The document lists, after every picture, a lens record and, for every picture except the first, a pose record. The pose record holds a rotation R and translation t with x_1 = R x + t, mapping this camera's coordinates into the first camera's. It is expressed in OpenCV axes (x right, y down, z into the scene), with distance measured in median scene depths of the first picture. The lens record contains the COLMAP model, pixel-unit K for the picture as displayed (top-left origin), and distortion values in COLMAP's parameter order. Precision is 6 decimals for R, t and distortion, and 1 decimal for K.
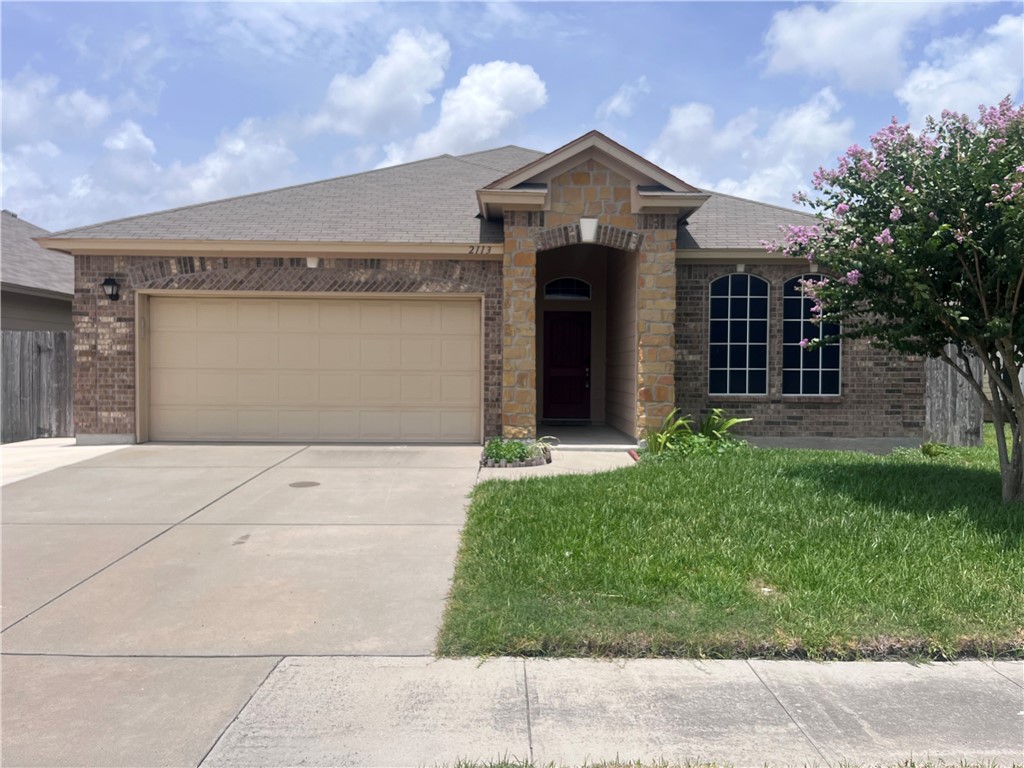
lens RADIAL K [[767.2, 0, 516.3], [0, 767.2, 379.2], [0, 0, 1]] dist [0.013974, -0.010585]
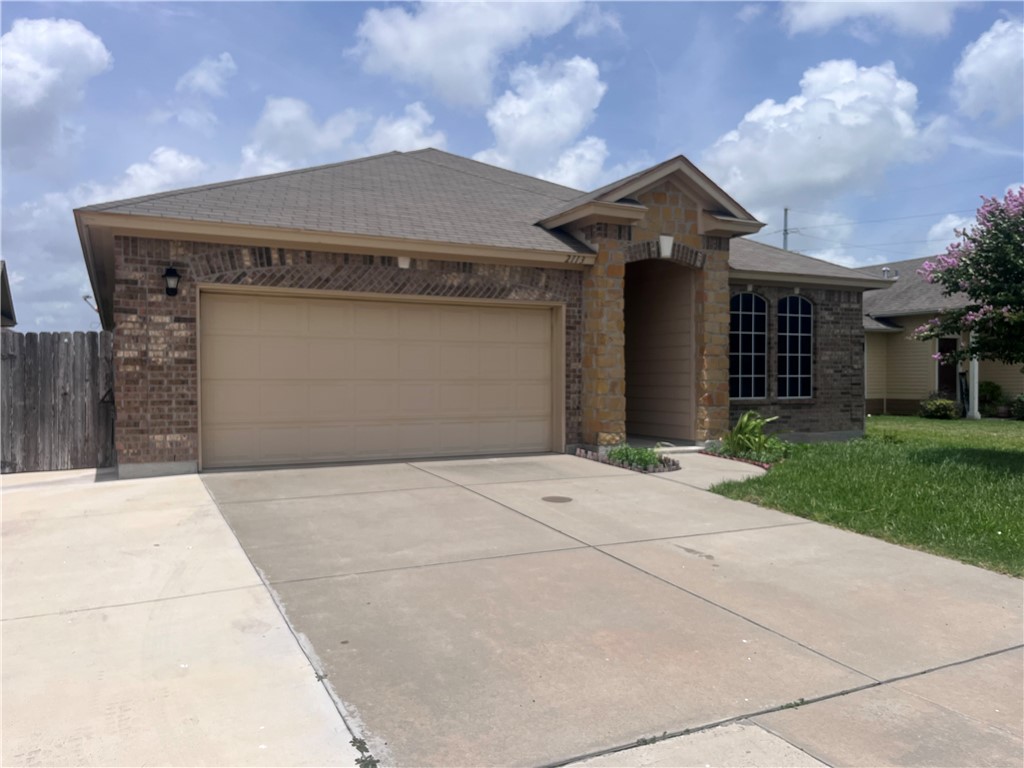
lens RADIAL K [[767.2, 0, 516.3], [0, 767.2, 387.1], [0, 0, 1]] dist [0.013974, -0.010585]
pose [[0.903828, -0.012610, 0.427710, -0.538977], [0.012658, 0.999916, 0.002731, -0.004368], [-0.427708, 0.002946, 0.903912, 0.119043]]
